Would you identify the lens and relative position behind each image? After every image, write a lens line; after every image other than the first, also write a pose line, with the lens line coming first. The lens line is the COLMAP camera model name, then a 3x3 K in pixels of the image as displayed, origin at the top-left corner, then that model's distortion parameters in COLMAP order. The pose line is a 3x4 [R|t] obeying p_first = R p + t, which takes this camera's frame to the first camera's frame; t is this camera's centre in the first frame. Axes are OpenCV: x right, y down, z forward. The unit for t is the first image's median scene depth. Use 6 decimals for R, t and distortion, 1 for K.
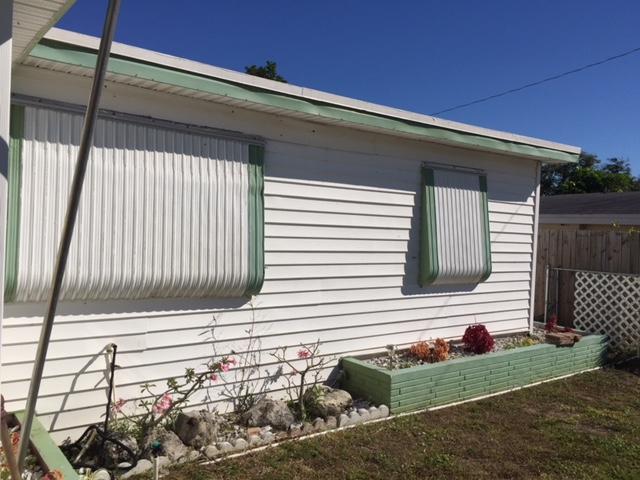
lens RADIAL K [[546.8, 0, 320.0], [0, 546.8, 240.0], [0, 0, 1]] dist [0.008408, 0.002617]
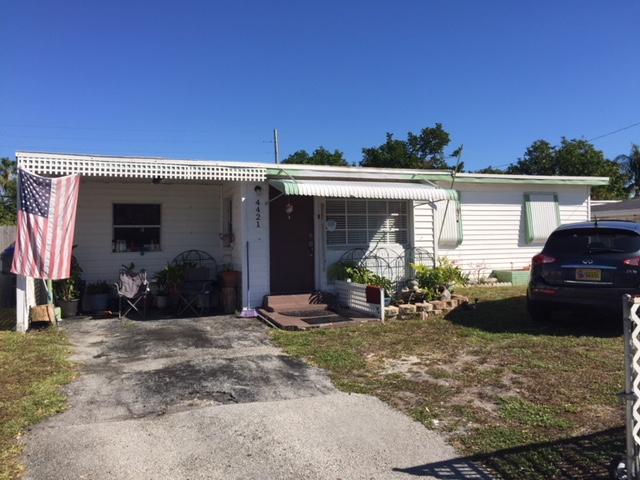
lens RADIAL K [[546.8, 0, 320.0], [0, 546.8, 240.0], [0, 0, 1]] dist [0.008408, 0.002617]
pose [[0.961335, -0.055277, -0.269775, -0.045440], [0.047128, 0.998218, -0.036598, 0.135614], [0.271317, 0.022470, 0.962228, -1.852404]]
